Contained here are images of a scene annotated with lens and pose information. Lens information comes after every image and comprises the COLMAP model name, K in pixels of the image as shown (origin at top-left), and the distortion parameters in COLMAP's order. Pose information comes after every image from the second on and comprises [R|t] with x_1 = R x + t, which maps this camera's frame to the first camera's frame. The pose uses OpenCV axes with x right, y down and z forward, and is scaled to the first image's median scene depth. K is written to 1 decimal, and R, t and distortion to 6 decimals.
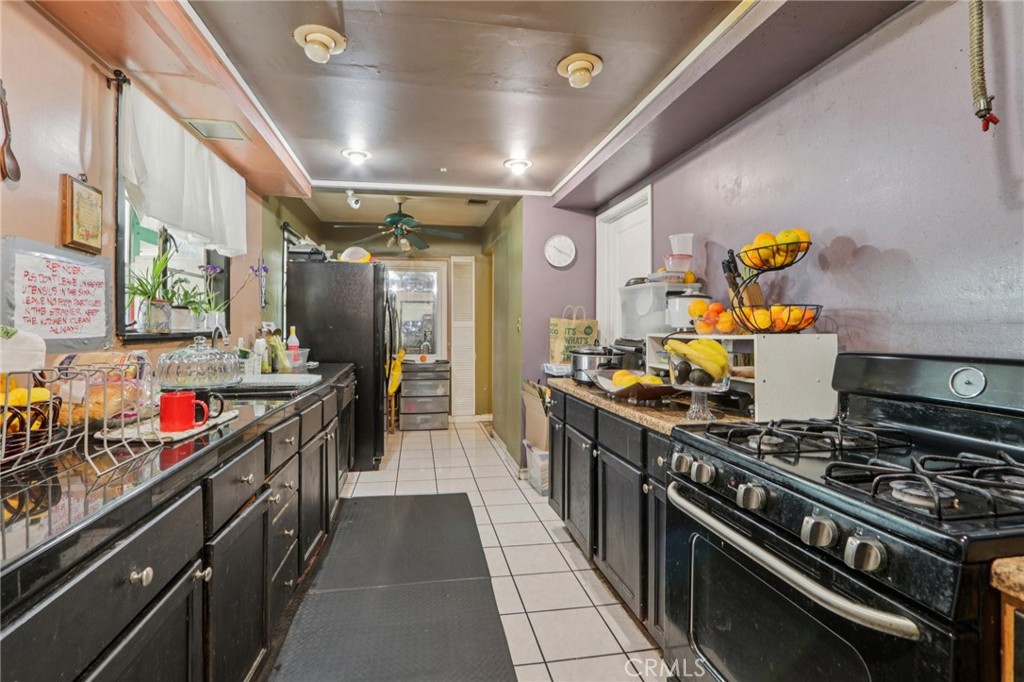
lens RADIAL K [[482.1, 0, 496.1], [0, 482.1, 329.5], [0, 0, 1]] dist [-0.009128, -0.000517]
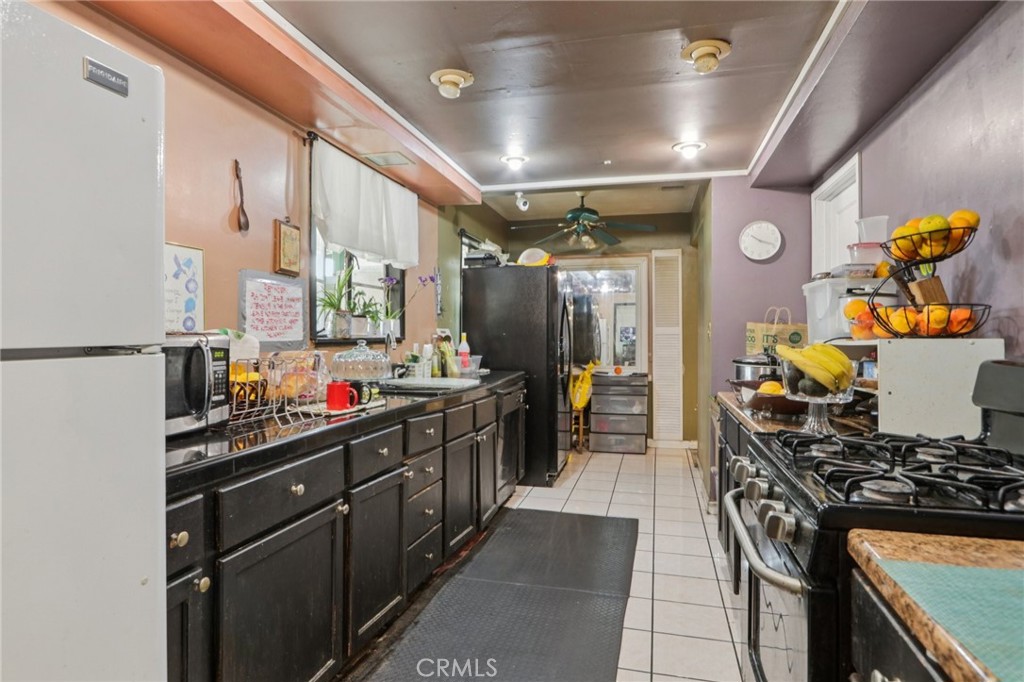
lens RADIAL K [[602.2, 0, 493.4], [0, 602.2, 338.5], [0, 0, 1]] dist [-0.021093, 0.031122]
pose [[0.910515, 0.001677, -0.413473, 0.224519], [-0.001468, 0.999999, 0.000823, 0.005805], [0.413474, -0.000142, 0.910516, -0.181001]]
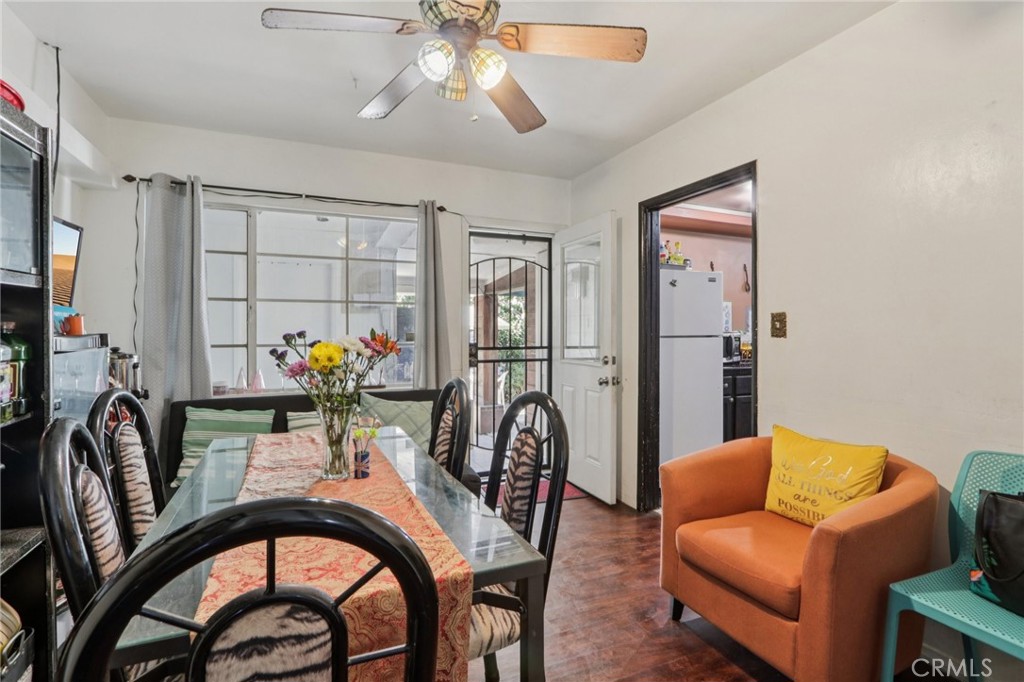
lens RADIAL K [[479.7, 0, 494.9], [0, 479.7, 335.7], [0, 0, 1]] dist [-0.011751, 0.001244]
pose [[0.233261, 0.007717, -0.972384, 1.118489], [-0.000635, 0.999970, 0.007784, -0.000253], [0.972414, -0.001198, 0.233259, -0.927795]]
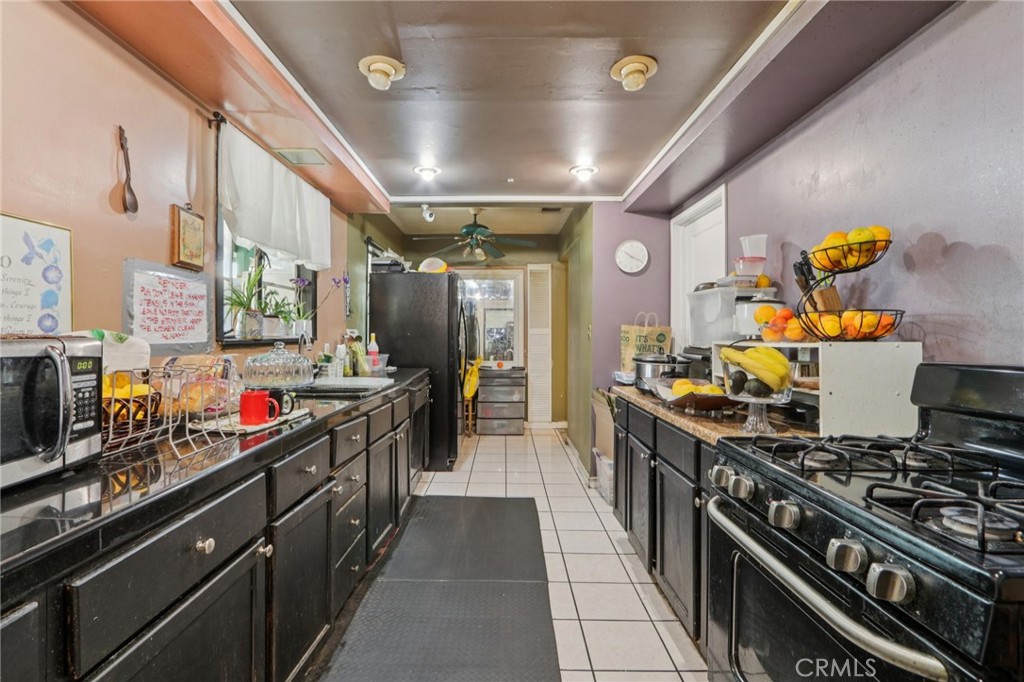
lens RADIAL K [[479.7, 0, 494.9], [0, 479.7, 335.7], [0, 0, 1]] dist [-0.011751, 0.001244]
pose [[0.983308, 0.001477, -0.181944, 0.058703], [-0.001782, 0.999997, -0.001515, 0.000068], [0.181941, 0.001814, 0.983308, -0.008743]]
